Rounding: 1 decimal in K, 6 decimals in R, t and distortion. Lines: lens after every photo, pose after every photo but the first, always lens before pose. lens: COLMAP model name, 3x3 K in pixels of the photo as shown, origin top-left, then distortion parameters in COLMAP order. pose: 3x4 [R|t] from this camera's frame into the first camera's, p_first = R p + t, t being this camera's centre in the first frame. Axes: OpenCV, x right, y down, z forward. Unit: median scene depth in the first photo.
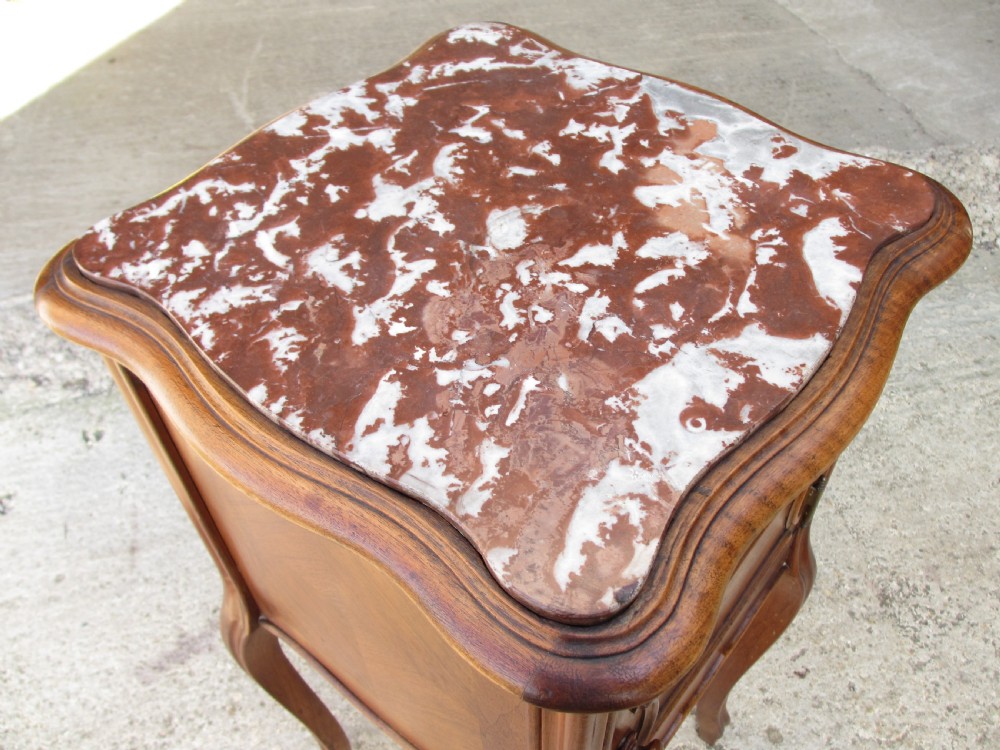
lens RADIAL K [[834.7, 0, 502.2], [0, 834.7, 383.8], [0, 0, 1]] dist [-0.040409, 0.010588]
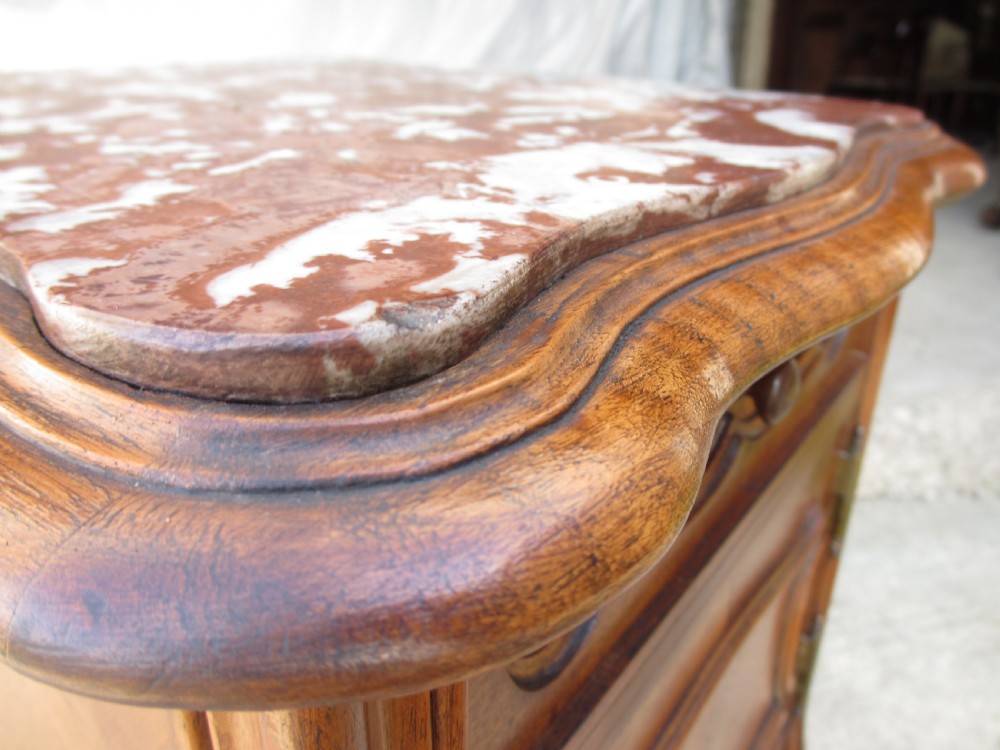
lens RADIAL K [[834.7, 0, 500.1], [0, 834.7, 375.6], [0, 0, 1]] dist [-0.040409, 0.010588]
pose [[0.995886, 0.021838, 0.087945, 0.140537], [0.015503, 0.915155, -0.402805, 0.371490], [-0.089279, 0.402511, 0.911051, 0.659407]]
